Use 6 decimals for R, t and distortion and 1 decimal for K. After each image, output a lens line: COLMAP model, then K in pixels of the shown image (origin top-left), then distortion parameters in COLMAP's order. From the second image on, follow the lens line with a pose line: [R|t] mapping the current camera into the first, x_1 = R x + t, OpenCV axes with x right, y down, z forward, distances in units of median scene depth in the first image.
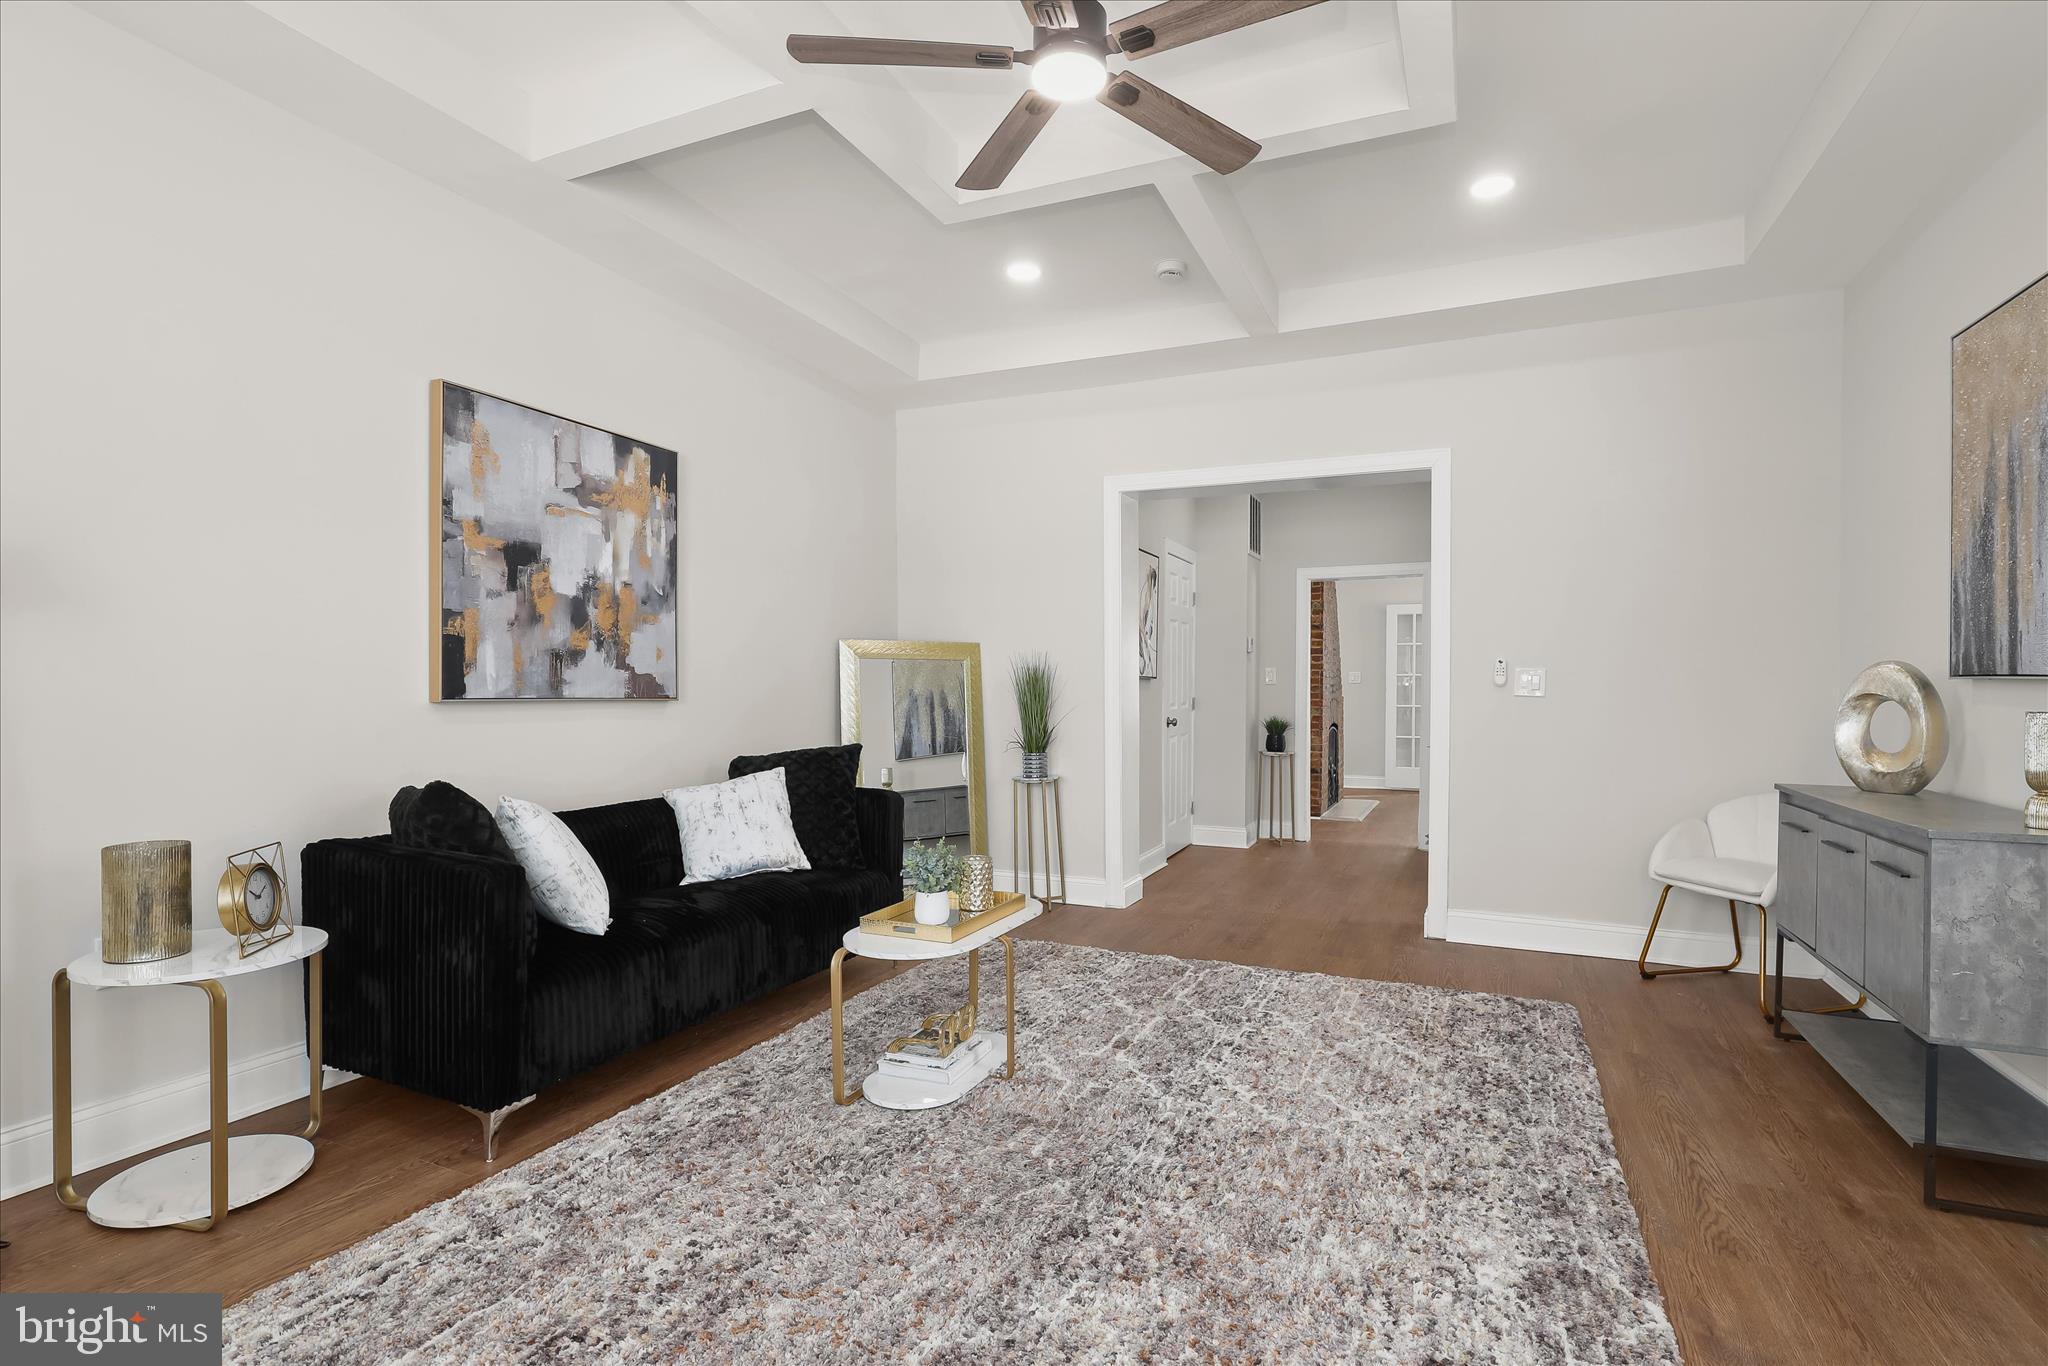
lens RADIAL K [[1015.7, 0, 1025.1], [0, 1015.7, 693.0], [0, 0, 1]] dist [-0.000546, 0.008052]
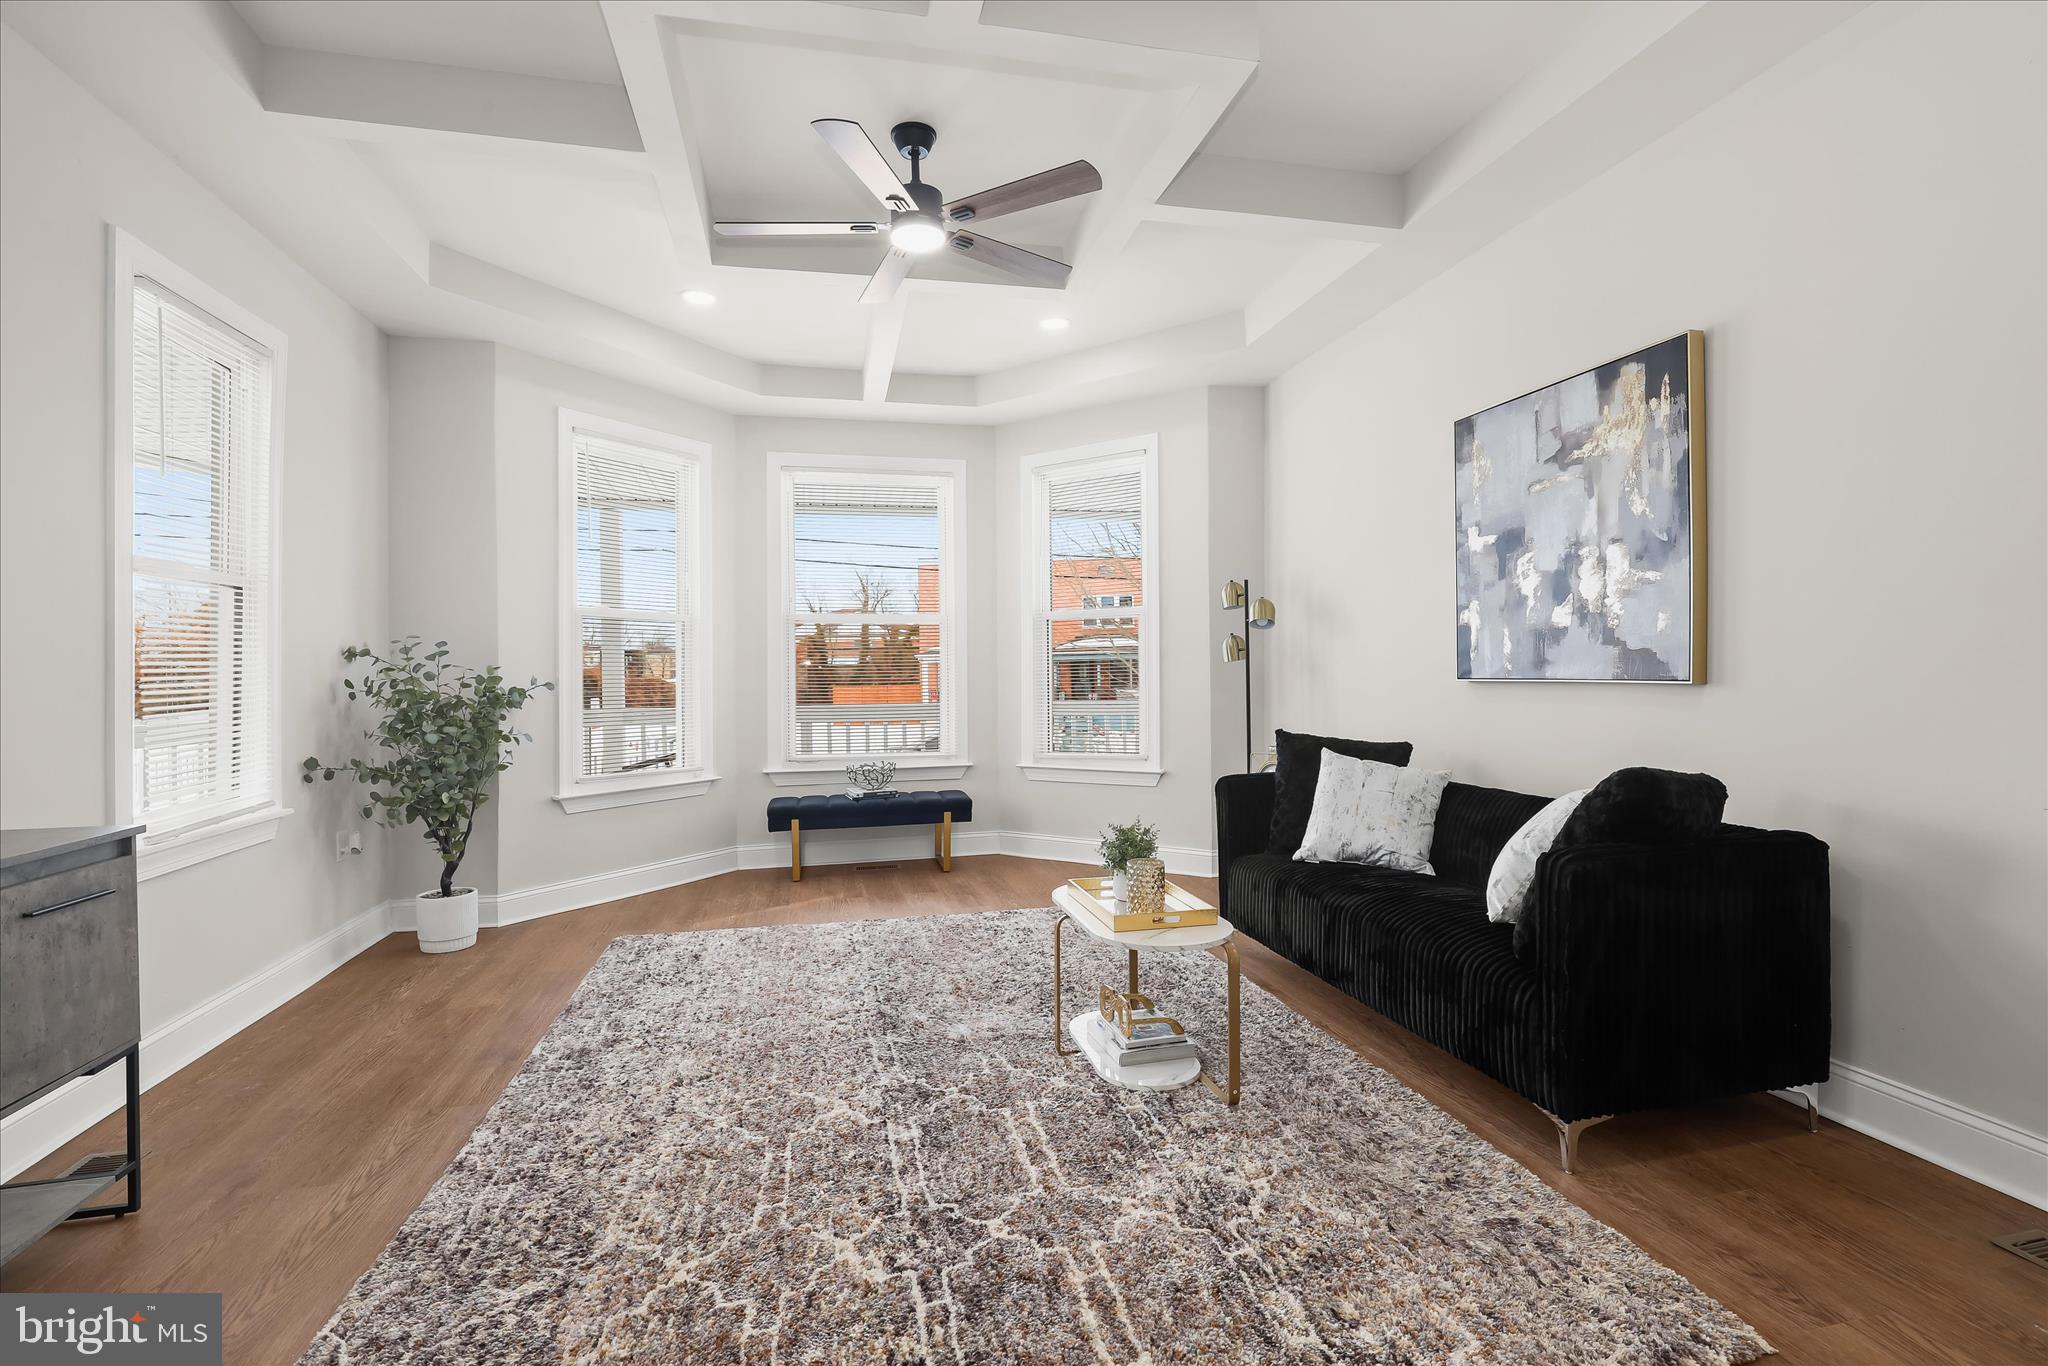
lens RADIAL K [[935.8, 0, 1019.5], [0, 935.8, 666.3], [0, 0, 1]] dist [-0.021437, 0.006194]
pose [[-0.799563, -0.000194, -0.600582, 0.464457], [0.003813, 0.999978, -0.005399, -0.003951], [0.600570, -0.006607, -0.799545, 1.385849]]
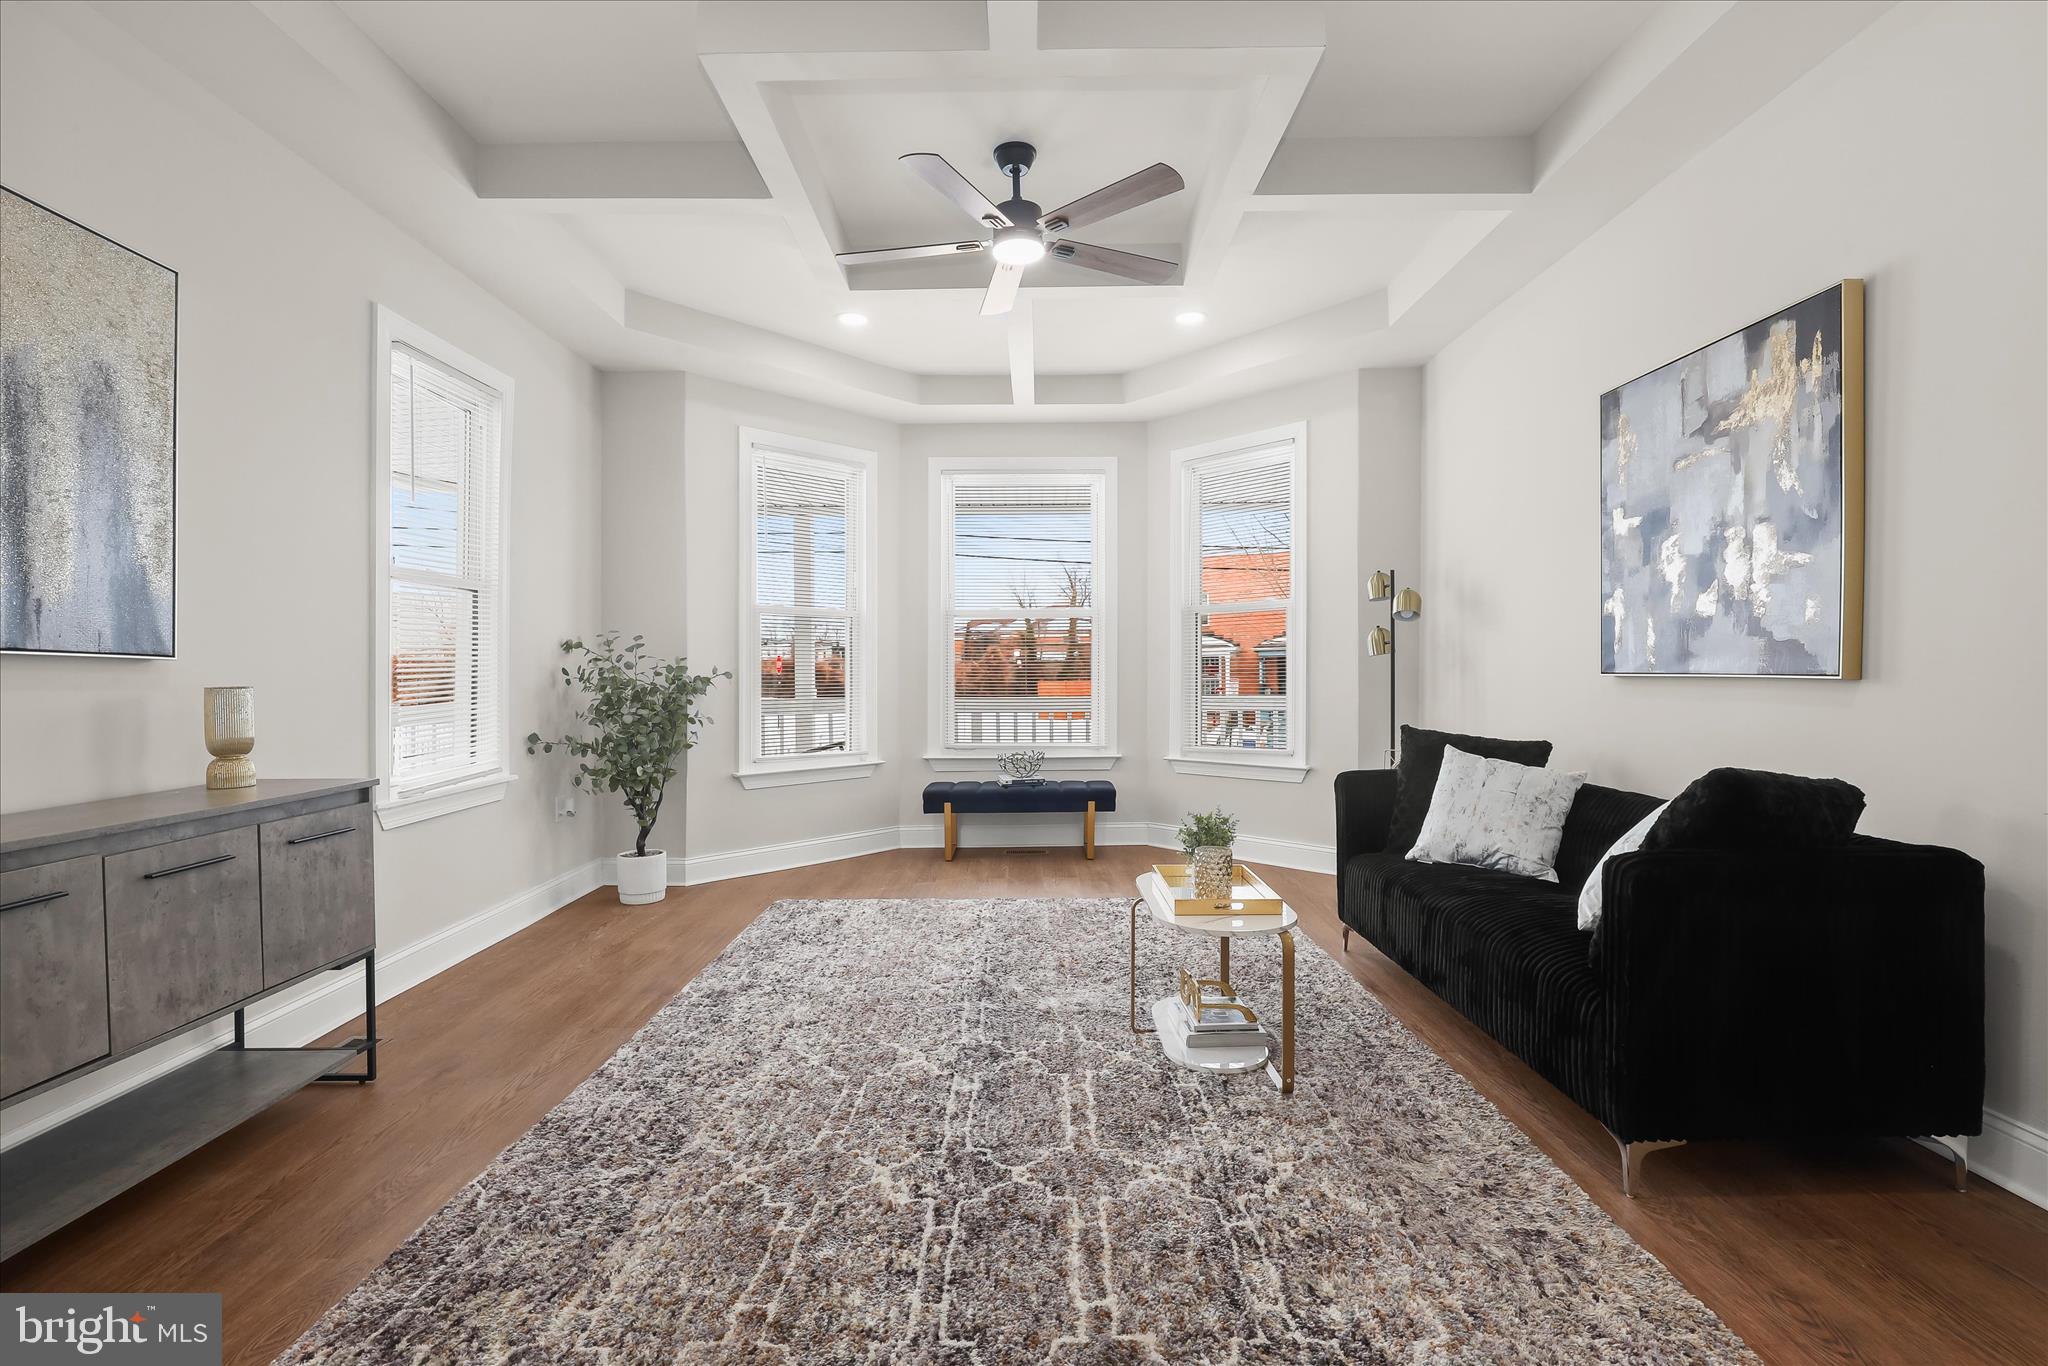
lens RADIAL K [[935.8, 0, 1019.5], [0, 935.8, 666.3], [0, 0, 1]] dist [-0.021437, 0.006194]
pose [[-0.912735, -0.001810, -0.408548, 0.393486], [-0.001662, 0.999998, -0.000718, 0.000500], [0.408549, 0.000024, -0.912737, 1.473697]]
